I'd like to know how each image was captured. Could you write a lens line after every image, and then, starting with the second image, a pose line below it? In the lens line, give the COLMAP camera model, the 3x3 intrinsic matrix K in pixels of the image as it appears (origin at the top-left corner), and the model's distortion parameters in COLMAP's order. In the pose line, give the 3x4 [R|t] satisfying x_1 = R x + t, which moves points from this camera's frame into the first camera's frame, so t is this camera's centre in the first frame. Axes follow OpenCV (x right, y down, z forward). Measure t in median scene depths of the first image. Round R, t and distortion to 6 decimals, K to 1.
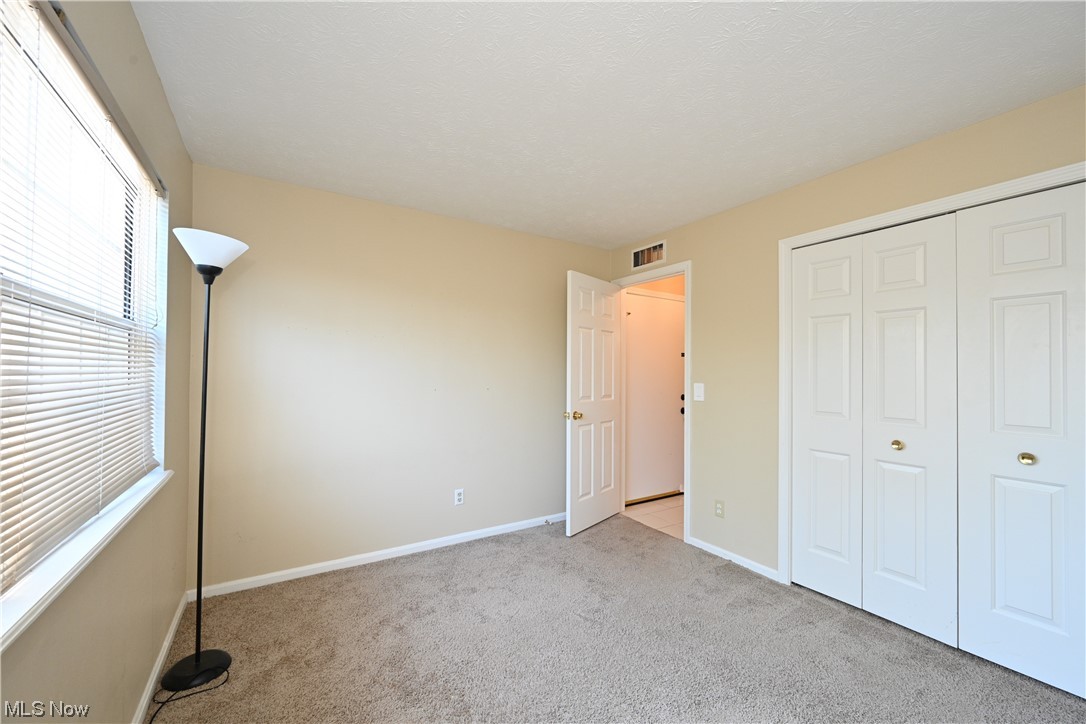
lens RADIAL K [[426.5, 0, 541.8], [0, 426.5, 365.8], [0, 0, 1]] dist [-0.001189, -0.000068]
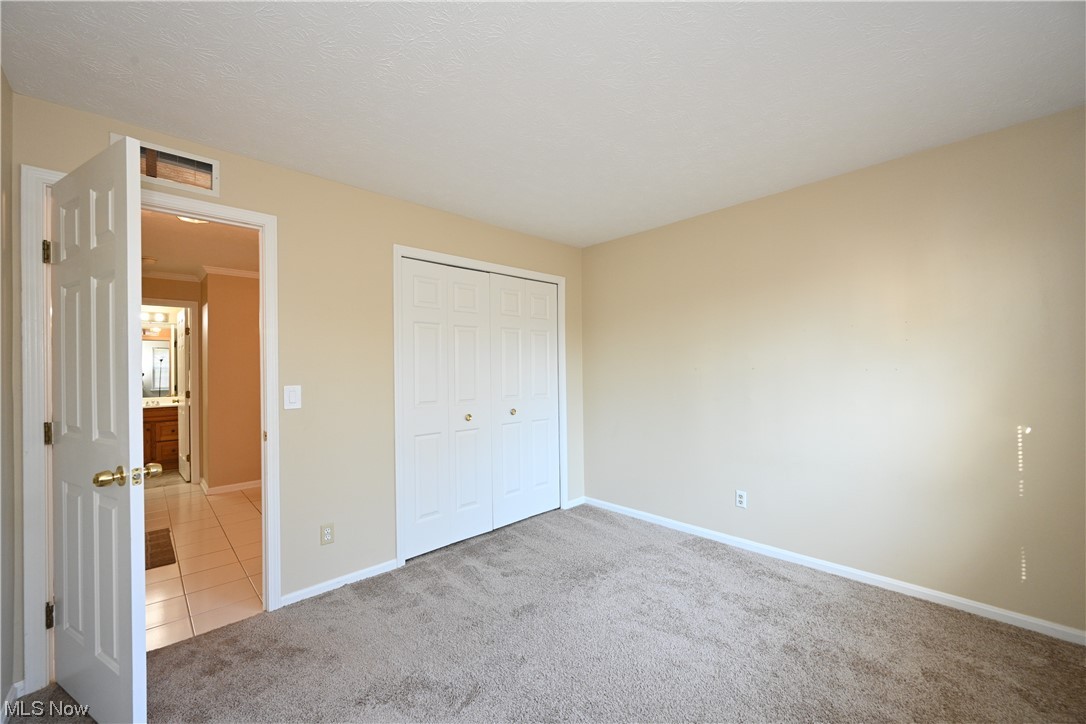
lens RADIAL K [[426.5, 0, 541.8], [0, 426.5, 365.8], [0, 0, 1]] dist [-0.001189, -0.000068]
pose [[-0.195174, -0.000117, 0.980769, -0.523175], [-0.003377, 0.999994, -0.000552, 0.005339], [-0.980763, -0.003420, -0.195173, 0.815026]]
